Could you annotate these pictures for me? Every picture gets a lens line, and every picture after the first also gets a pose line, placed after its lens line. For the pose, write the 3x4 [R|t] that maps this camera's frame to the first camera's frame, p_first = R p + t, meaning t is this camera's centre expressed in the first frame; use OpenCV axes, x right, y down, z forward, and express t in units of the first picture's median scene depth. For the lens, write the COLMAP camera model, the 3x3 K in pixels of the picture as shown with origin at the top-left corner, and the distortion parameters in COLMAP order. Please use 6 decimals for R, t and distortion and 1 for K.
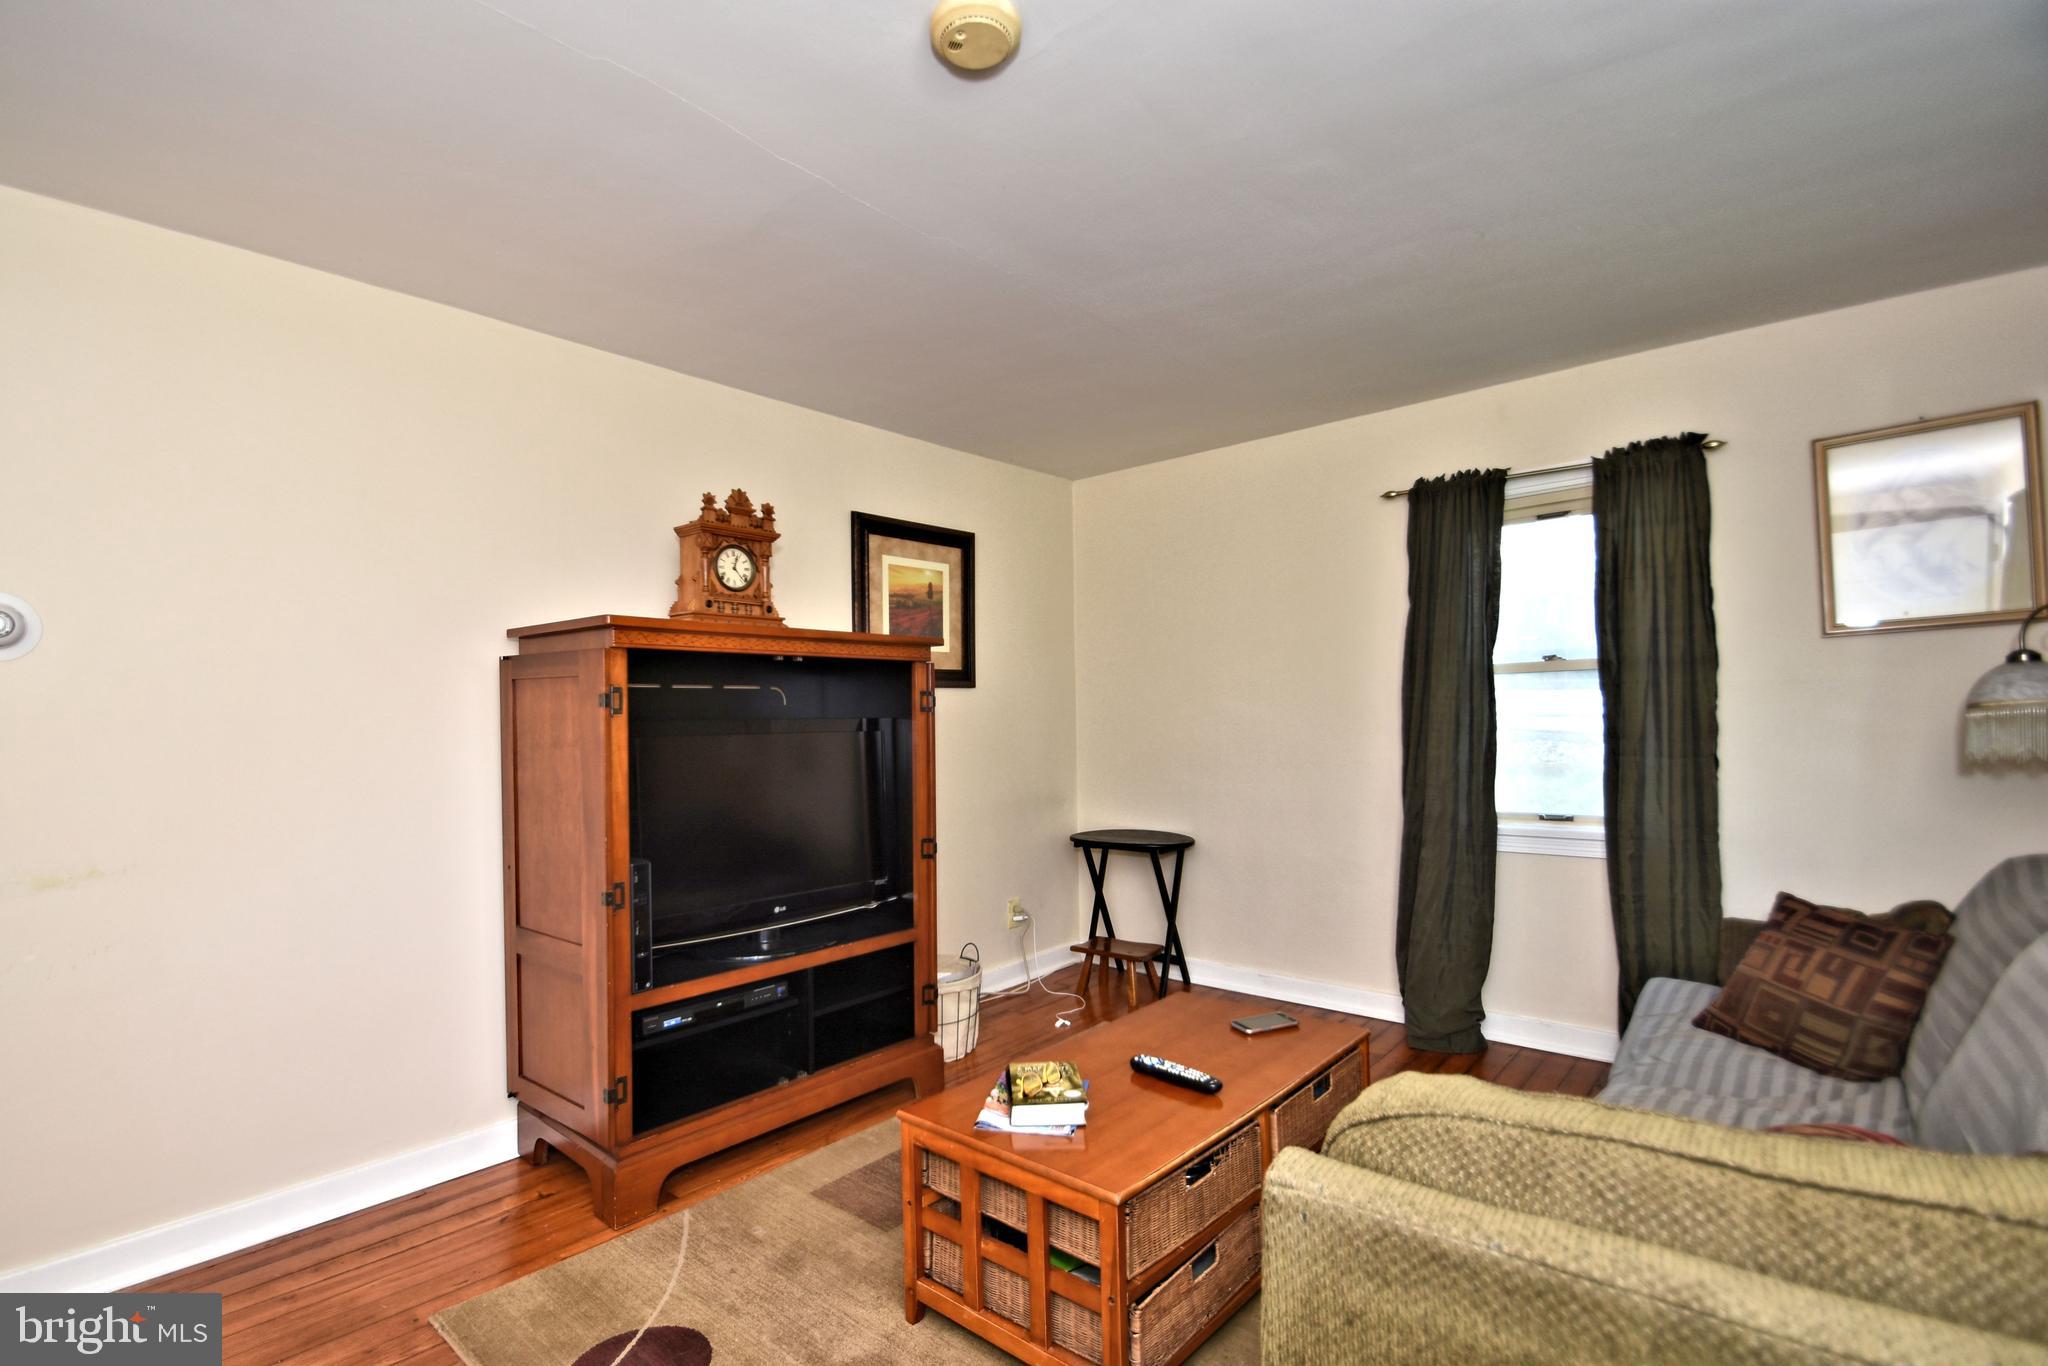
lens RADIAL K [[964.5, 0, 1021.1], [0, 964.5, 718.4], [0, 0, 1]] dist [-0.000100, -0.015712]
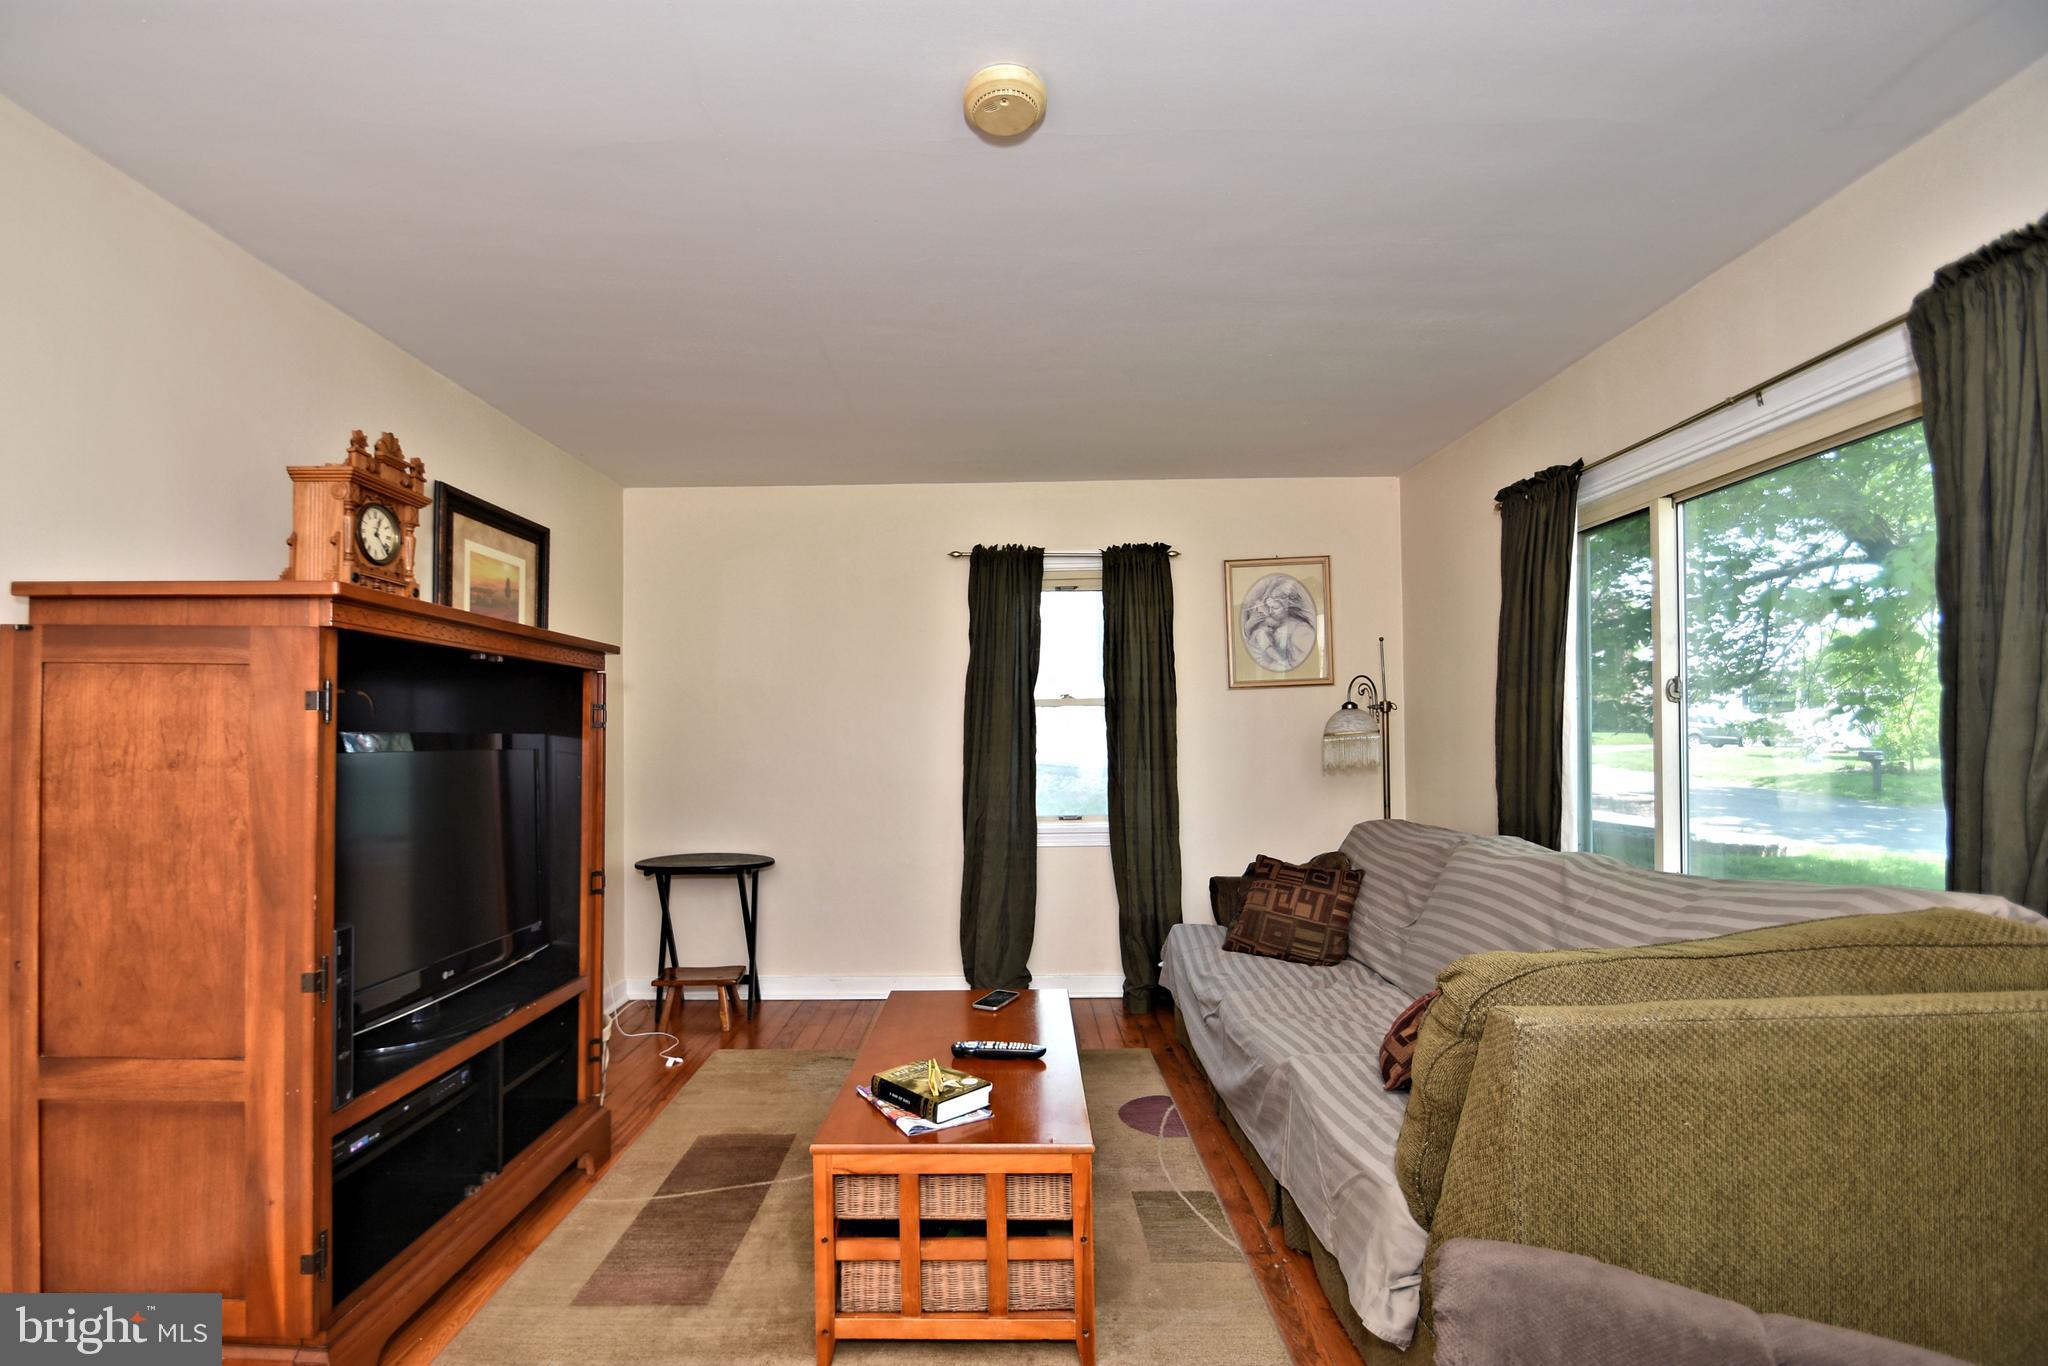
lens RADIAL K [[916.8, 0, 1026.0], [0, 916.8, 720.1], [0, 0, 1]] dist [0.007265, -0.013718]
pose [[0.750804, 0.023650, 0.660102, -0.384692], [-0.003720, 0.999494, -0.031579, 0.011943], [-0.660515, 0.021254, 0.750512, 0.118472]]
